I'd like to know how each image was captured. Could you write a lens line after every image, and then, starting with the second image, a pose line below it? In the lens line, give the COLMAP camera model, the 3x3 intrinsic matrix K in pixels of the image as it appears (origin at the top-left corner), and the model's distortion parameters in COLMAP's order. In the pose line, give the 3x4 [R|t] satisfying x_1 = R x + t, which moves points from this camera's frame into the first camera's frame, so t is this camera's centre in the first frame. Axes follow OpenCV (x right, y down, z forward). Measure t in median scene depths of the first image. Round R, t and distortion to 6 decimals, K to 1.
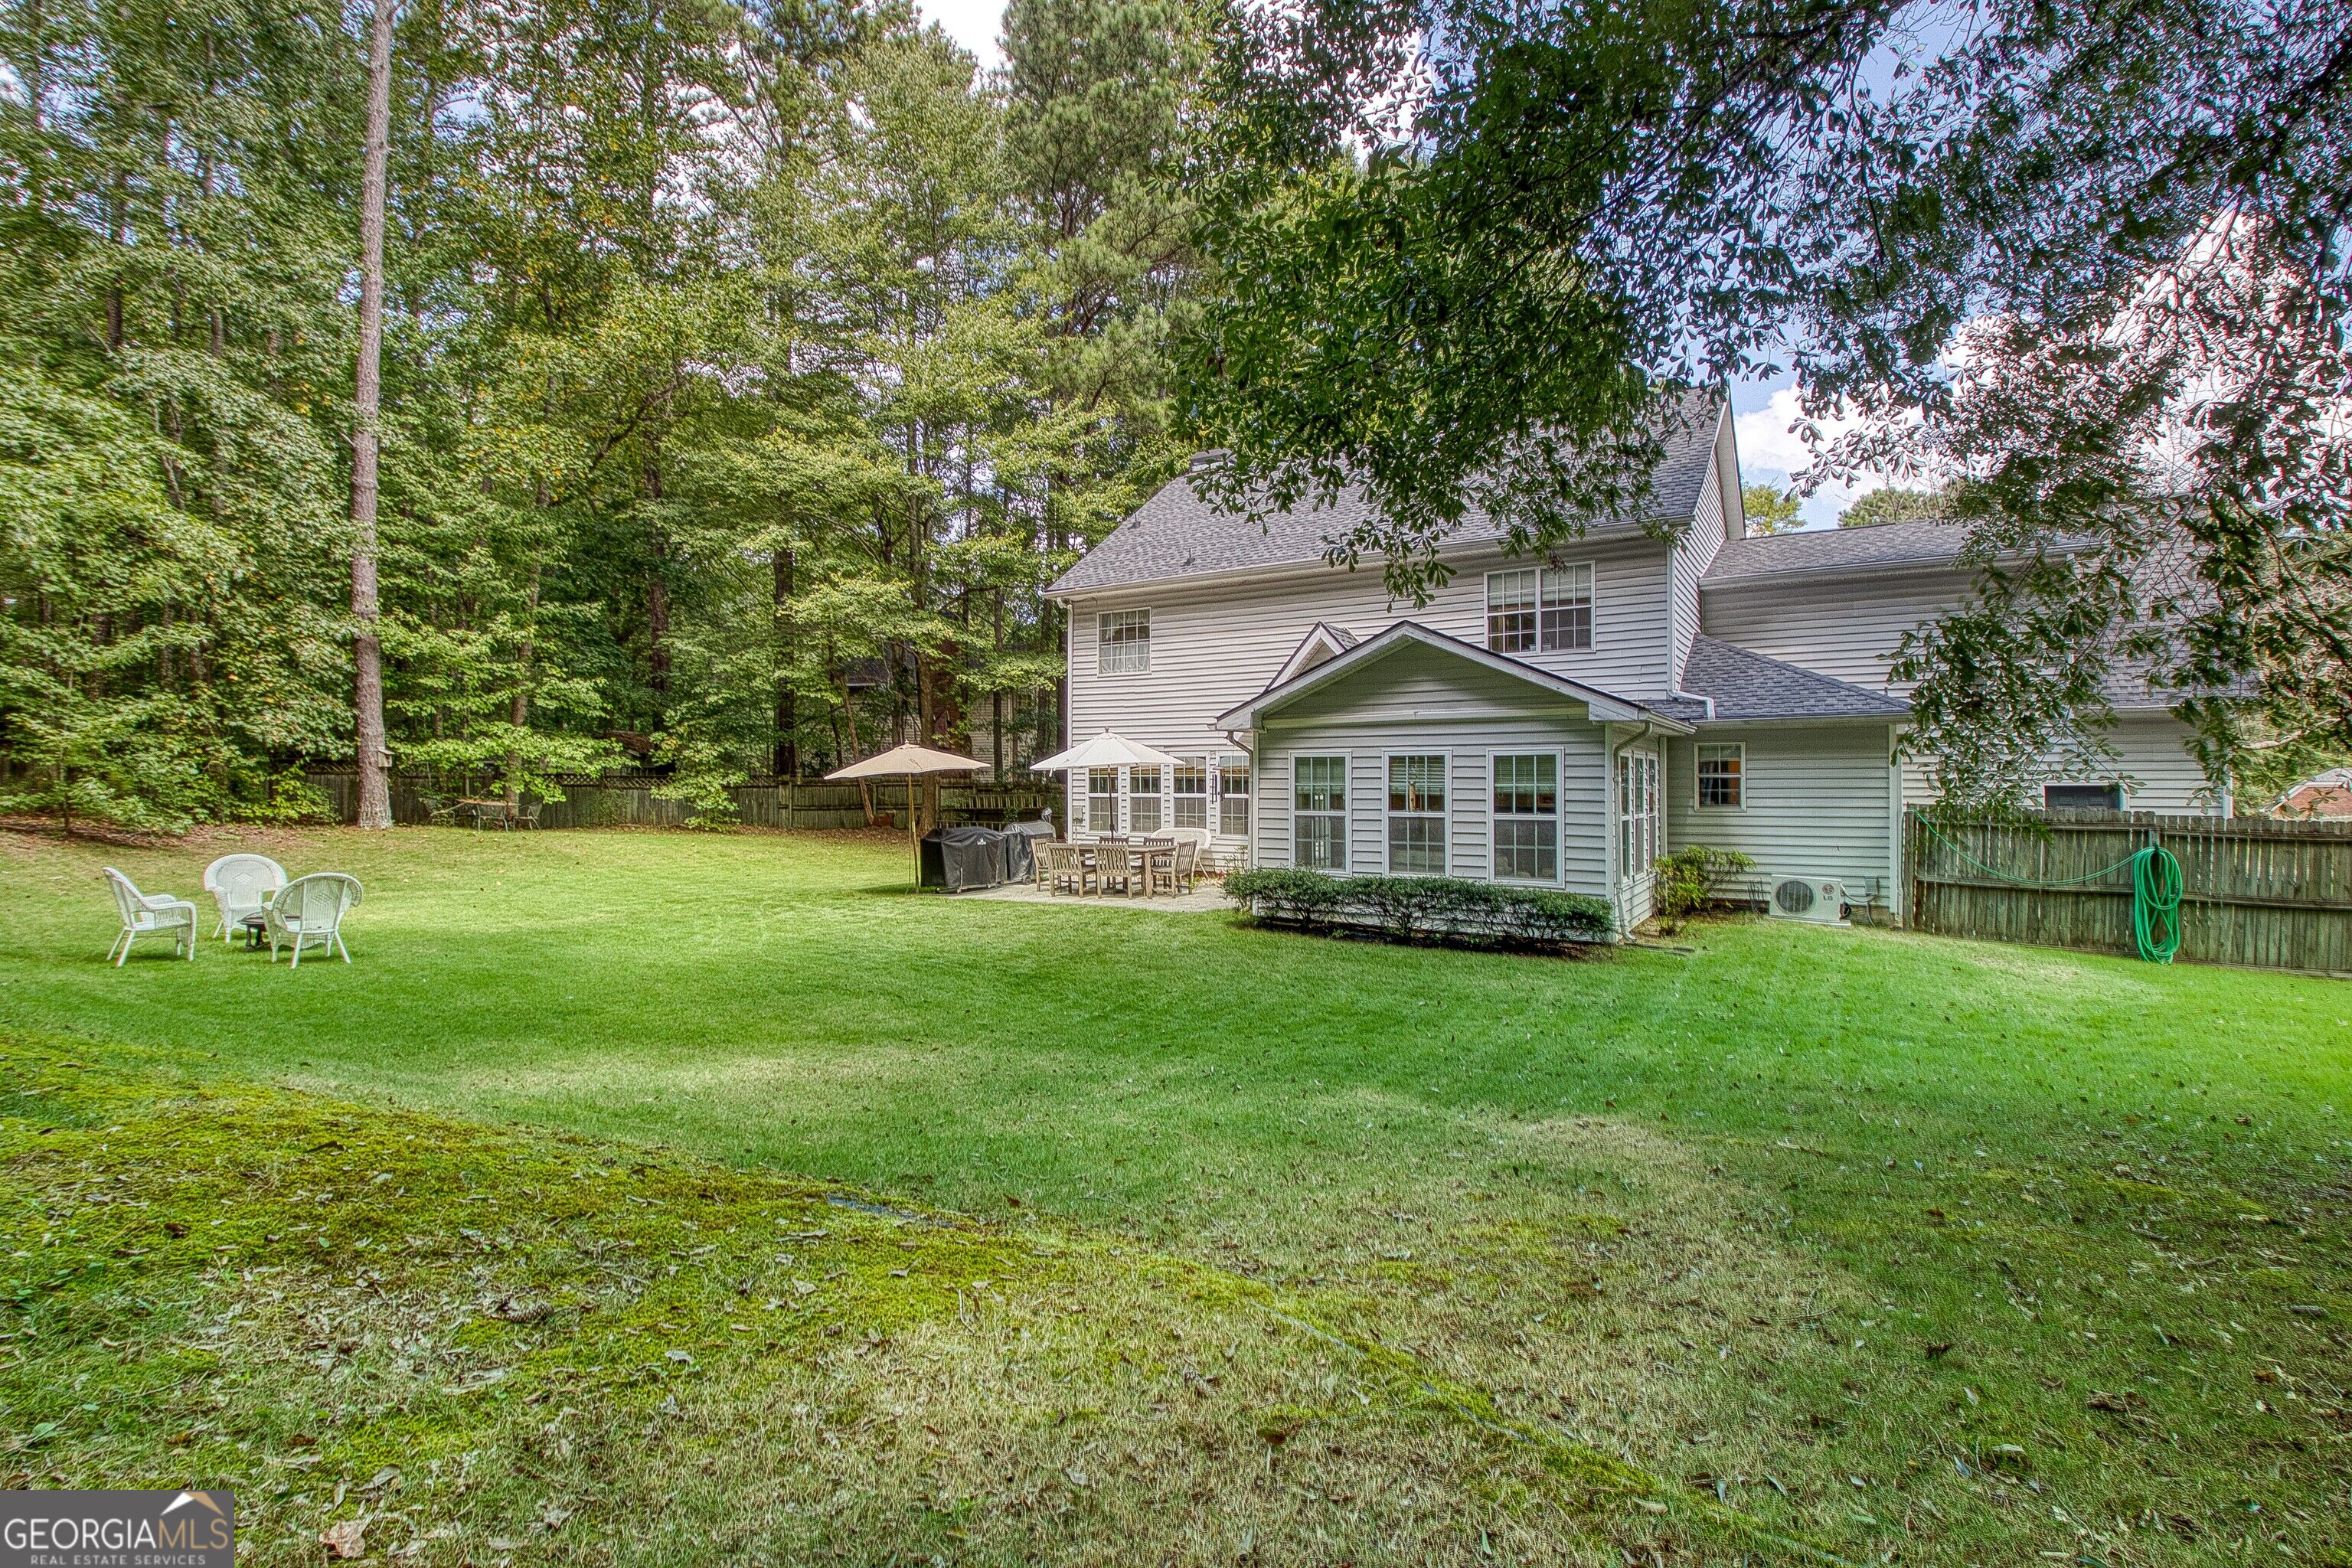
lens RADIAL K [[1077.0, 0, 1153.4], [0, 1077.0, 774.6], [0, 0, 1]] dist [-0.024252, -0.000379]
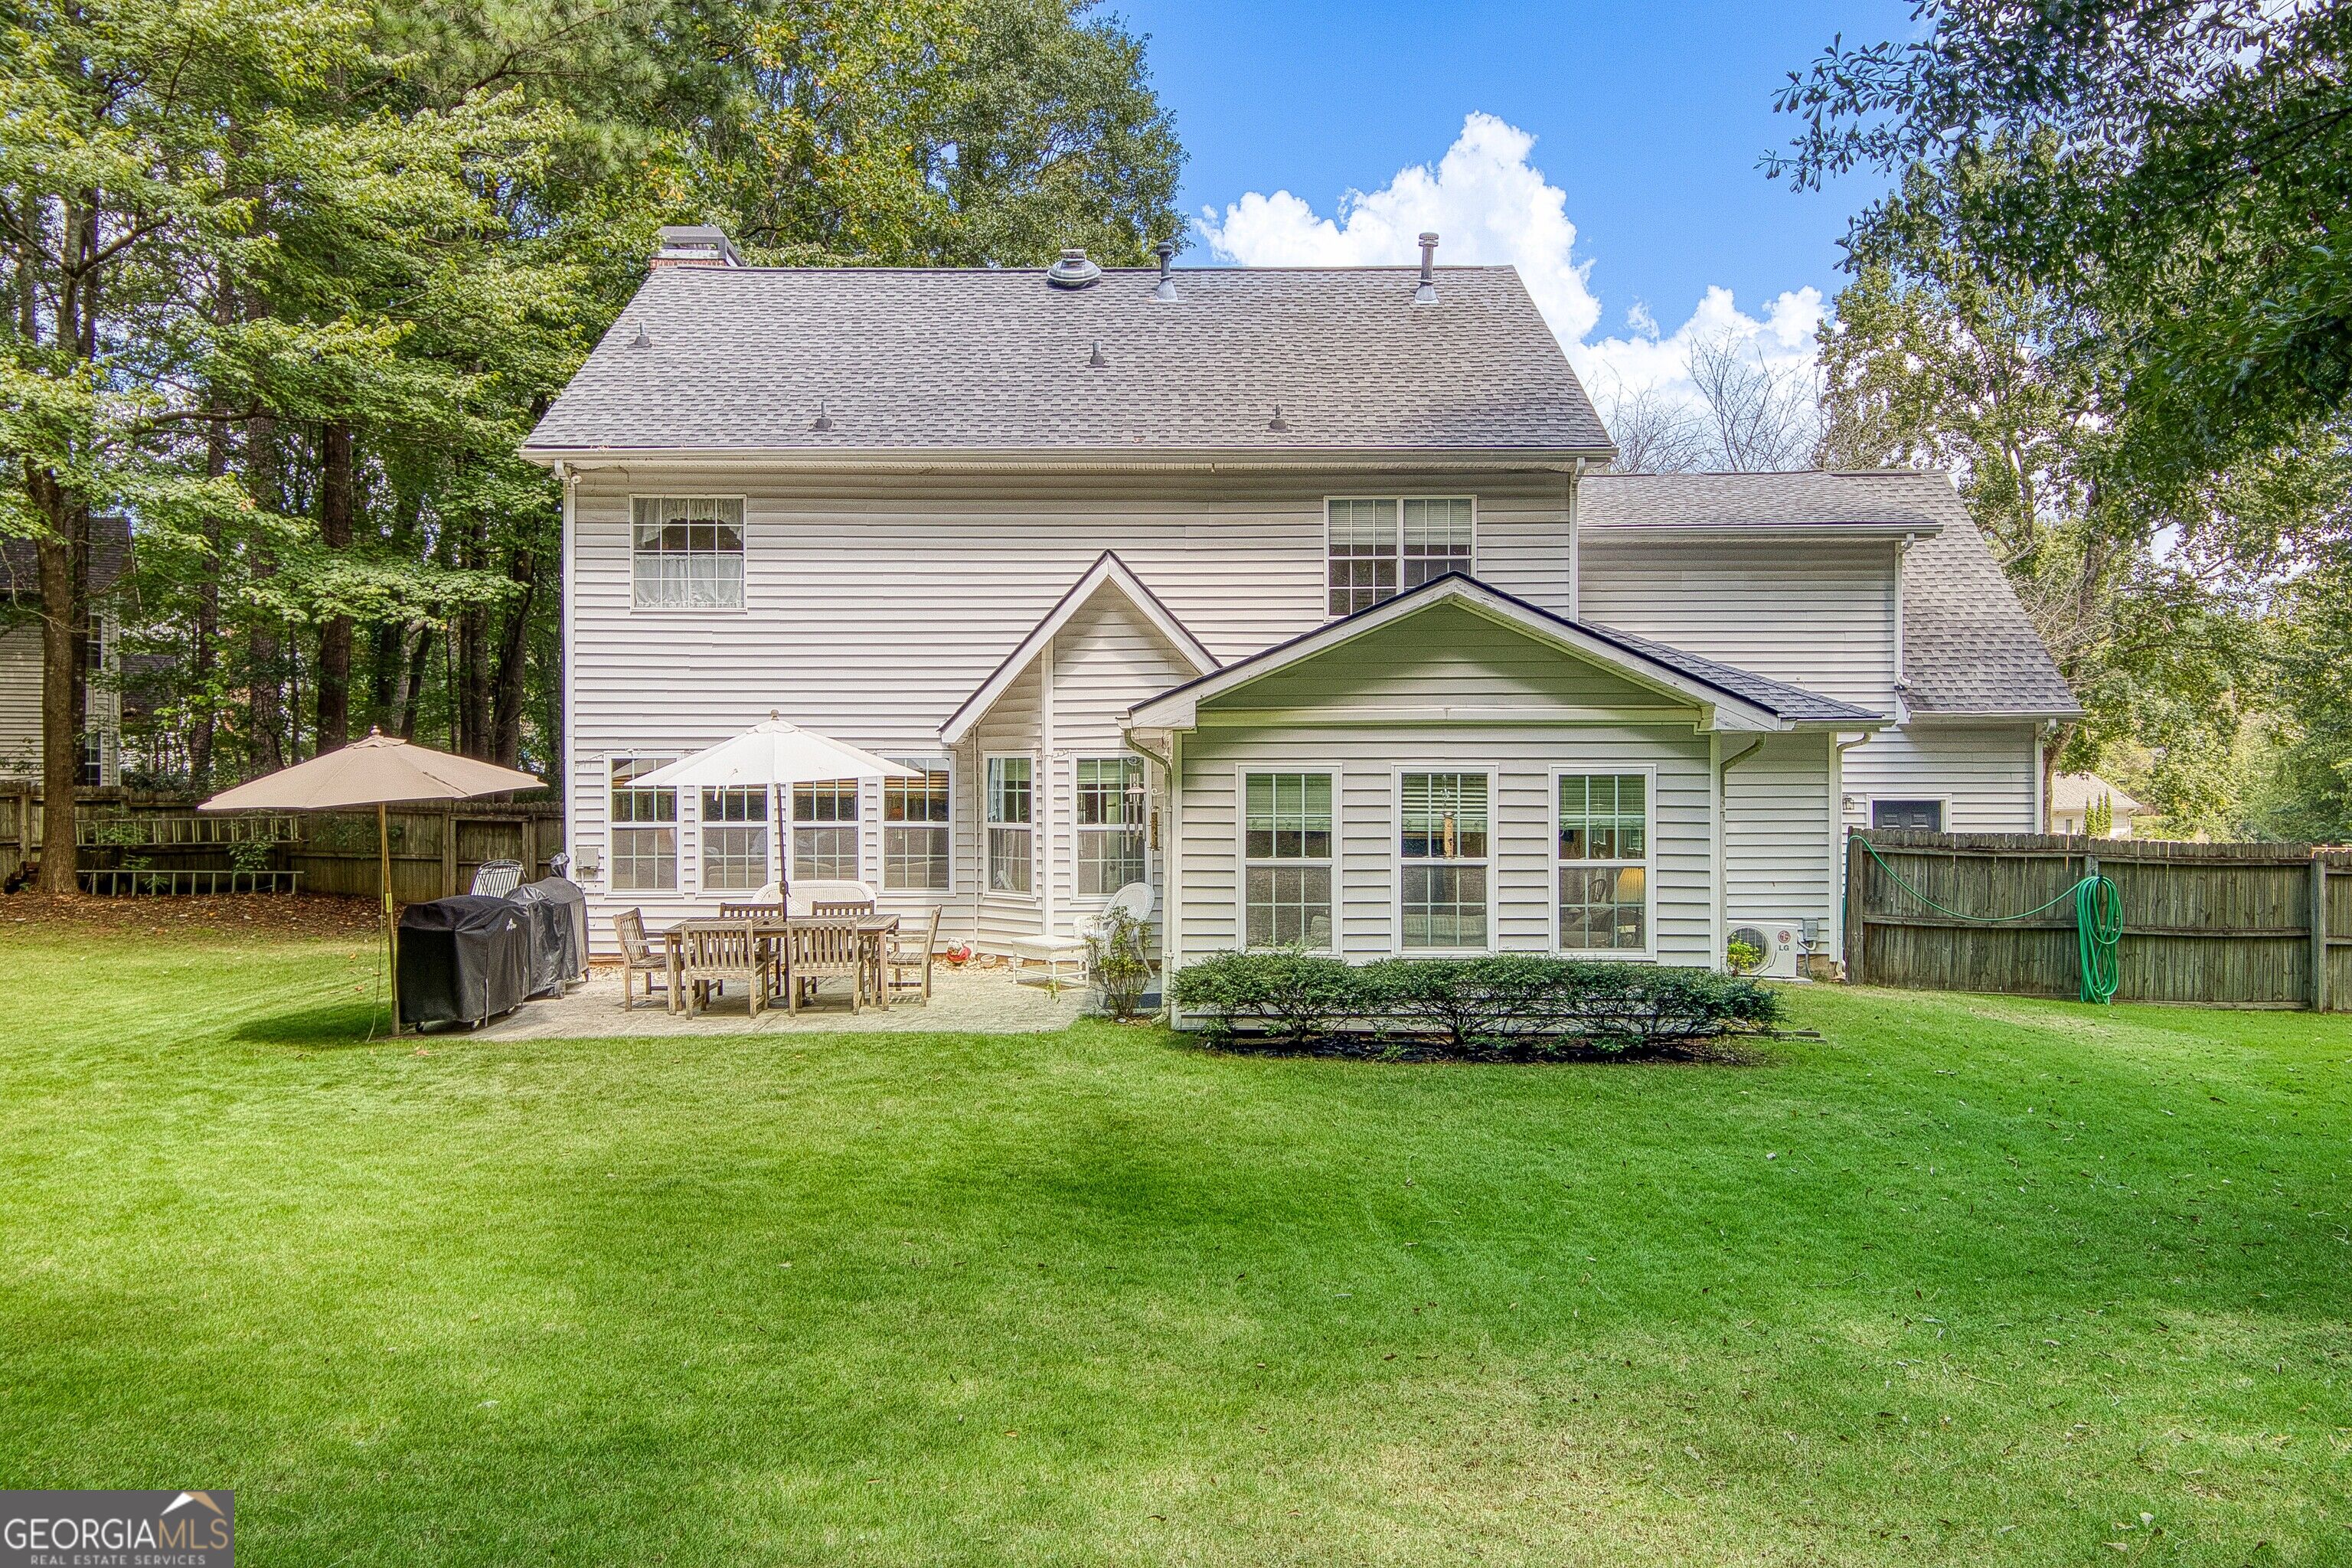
lens RADIAL K [[1588.0, 0, 1176.0], [0, 1588.0, 784.0], [0, 0, 1]] dist [0.036678, -0.000351]
pose [[0.840136, -0.003817, 0.542363, -0.402608], [-0.003937, 0.999906, 0.013136, -0.021646], [-0.542362, -0.013171, 0.840042, 0.241717]]
